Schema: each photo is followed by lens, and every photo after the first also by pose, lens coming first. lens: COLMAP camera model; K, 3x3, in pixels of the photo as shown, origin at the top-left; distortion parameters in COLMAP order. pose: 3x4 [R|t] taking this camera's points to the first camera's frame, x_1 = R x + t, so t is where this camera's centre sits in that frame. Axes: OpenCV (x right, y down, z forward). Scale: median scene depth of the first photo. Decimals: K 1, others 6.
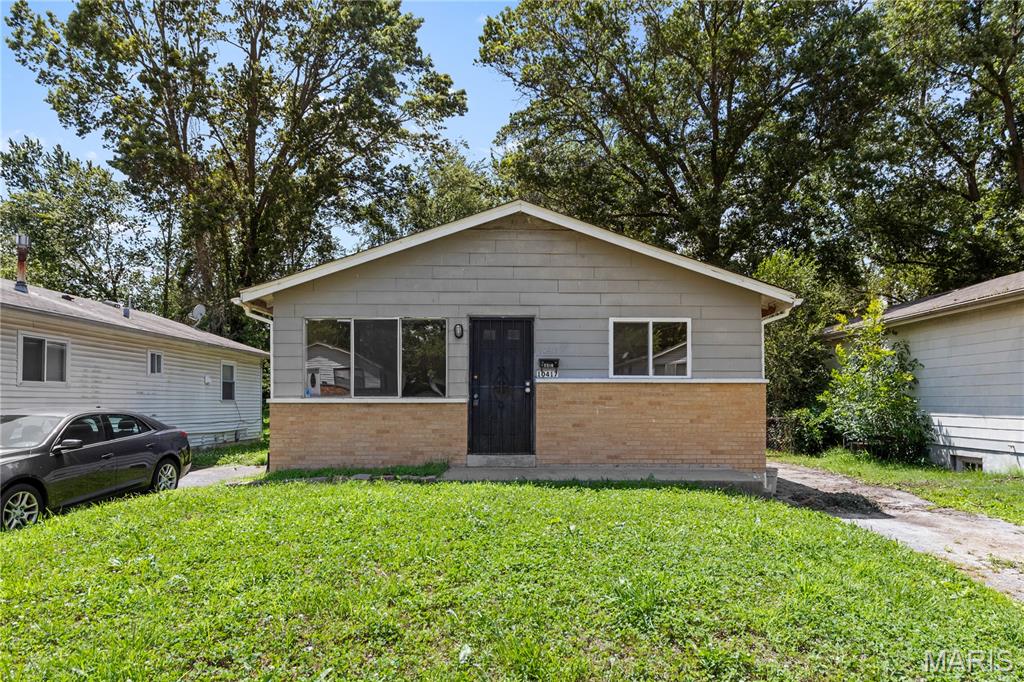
lens RADIAL K [[465.0, 0, 522.0], [0, 465.0, 334.9], [0, 0, 1]] dist [0.002109, -0.000085]
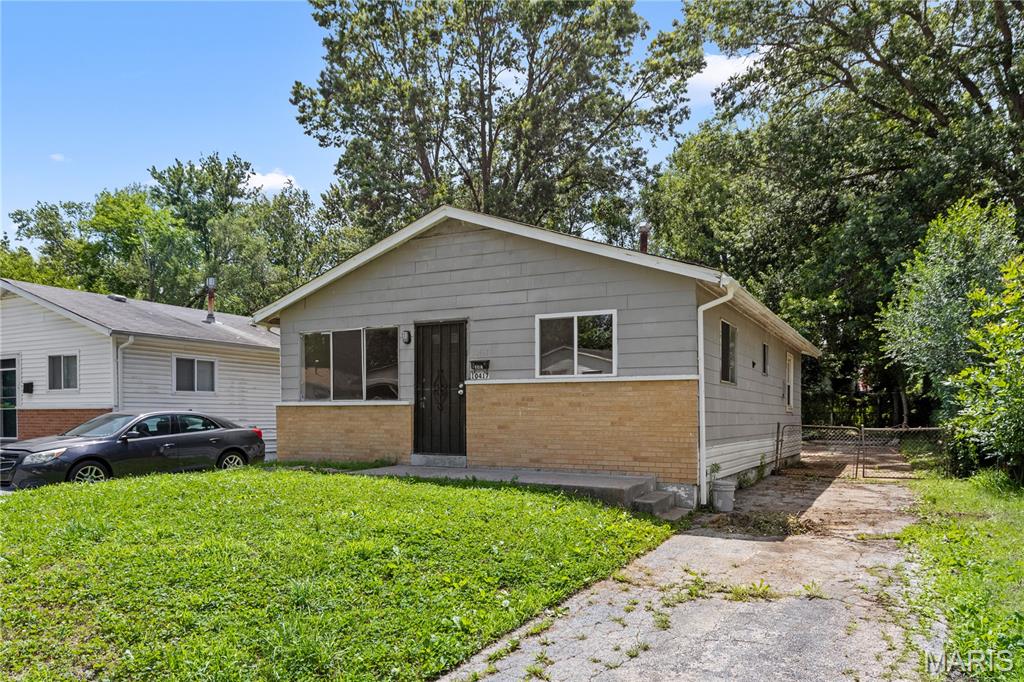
lens RADIAL K [[510.3, 0, 512.0], [0, 510.3, 341.0], [0, 0, 1]] dist [-0.002027, 0.000181]
pose [[0.928806, -0.050550, -0.367102, 0.528540], [0.053935, 0.998544, -0.001039, 0.014921], [0.366620, -0.018835, 0.930180, 0.010465]]
